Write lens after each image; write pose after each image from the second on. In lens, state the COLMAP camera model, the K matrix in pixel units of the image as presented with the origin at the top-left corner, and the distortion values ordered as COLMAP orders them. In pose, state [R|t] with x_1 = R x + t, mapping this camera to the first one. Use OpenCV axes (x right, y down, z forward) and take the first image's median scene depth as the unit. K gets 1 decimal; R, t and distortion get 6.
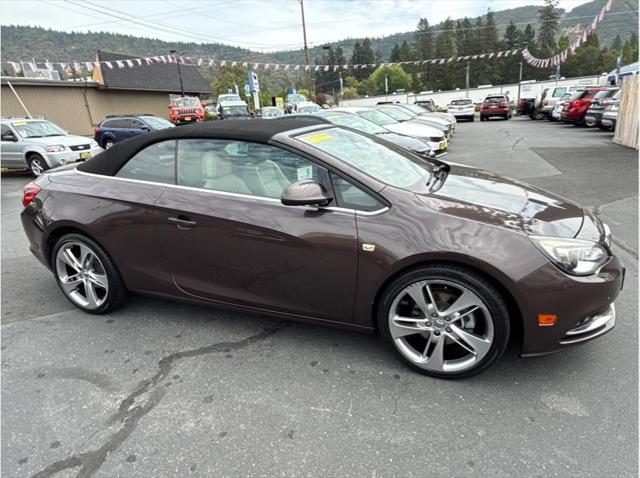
lens RADIAL K [[399.9, 0, 318.3], [0, 399.9, 242.6], [0, 0, 1]] dist [-0.007579, 0.003714]
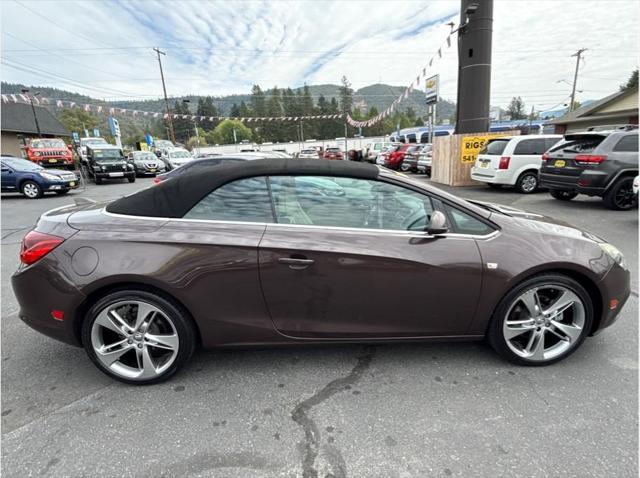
lens RADIAL K [[338.2, 0, 319.6], [0, 338.2, 242.3], [0, 0, 1]] dist [-0.001199, 0.000465]
pose [[0.915637, -0.077663, 0.394432, -0.167915], [0.106724, 0.992915, -0.052247, -0.013567], [-0.387580, 0.089934, 0.917438, 0.065922]]
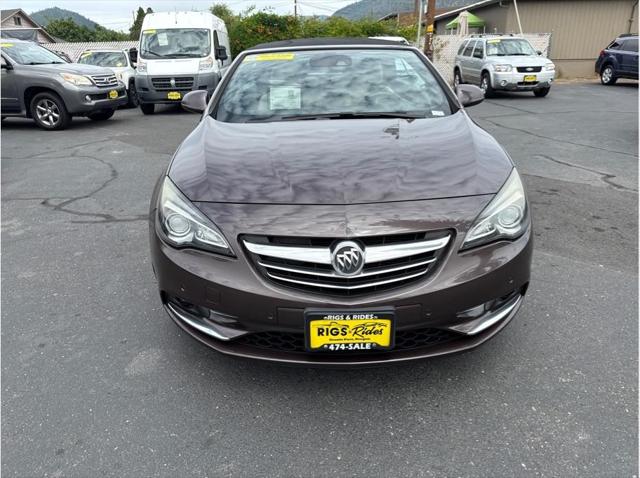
lens RADIAL K [[451.1, 0, 317.4], [0, 451.1, 242.6], [0, 0, 1]] dist [0.031355, -0.043000]
pose [[0.368832, 0.397750, -0.840094, 0.331880], [-0.290768, 0.907829, 0.302162, -0.060759], [0.882846, 0.132825, 0.450489, 0.181430]]
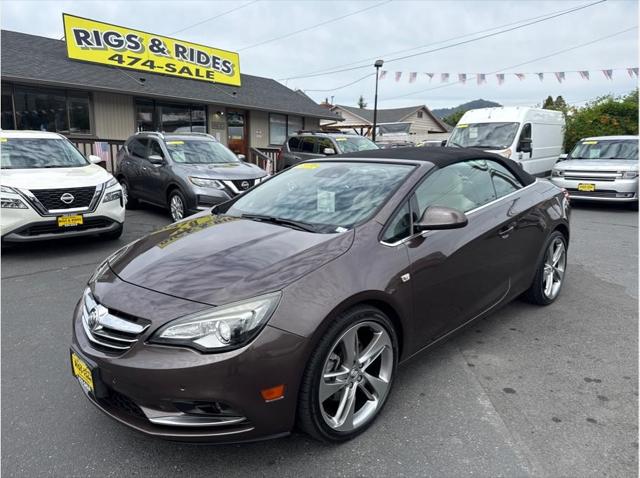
lens RADIAL K [[451.1, 0, 323.8], [0, 451.1, 240.9], [0, 0, 1]] dist [0.031355, -0.043000]
pose [[-0.403633, 0.244432, -0.881665, 0.344301], [-0.260917, 0.892883, 0.366992, -0.159448], [0.876928, 0.378171, -0.296620, 0.427471]]
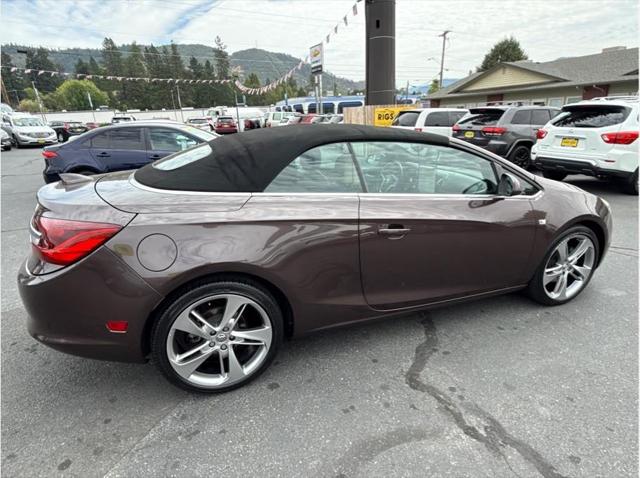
lens RADIAL K [[351.2, 0, 318.6], [0, 351.2, 241.5], [0, 0, 1]] dist [0.000596, -0.000472]
pose [[0.740626, -0.177789, 0.647969, -0.276414], [0.185162, 0.981022, 0.057532, -0.029819], [-0.645901, 0.077370, 0.759491, 0.140012]]
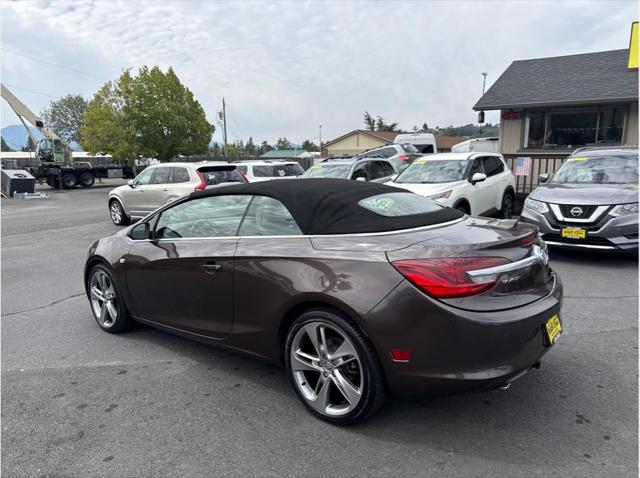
lens RADIAL K [[451.1, 0, 320.9], [0, 451.1, 241.5], [0, 0, 1]] dist [0.031355, -0.043000]
pose [[-0.950063, 0.032673, 0.310342, -0.214416], [0.172064, 0.884512, 0.433626, -0.226894], [-0.260333, 0.465371, -0.845965, 0.706496]]
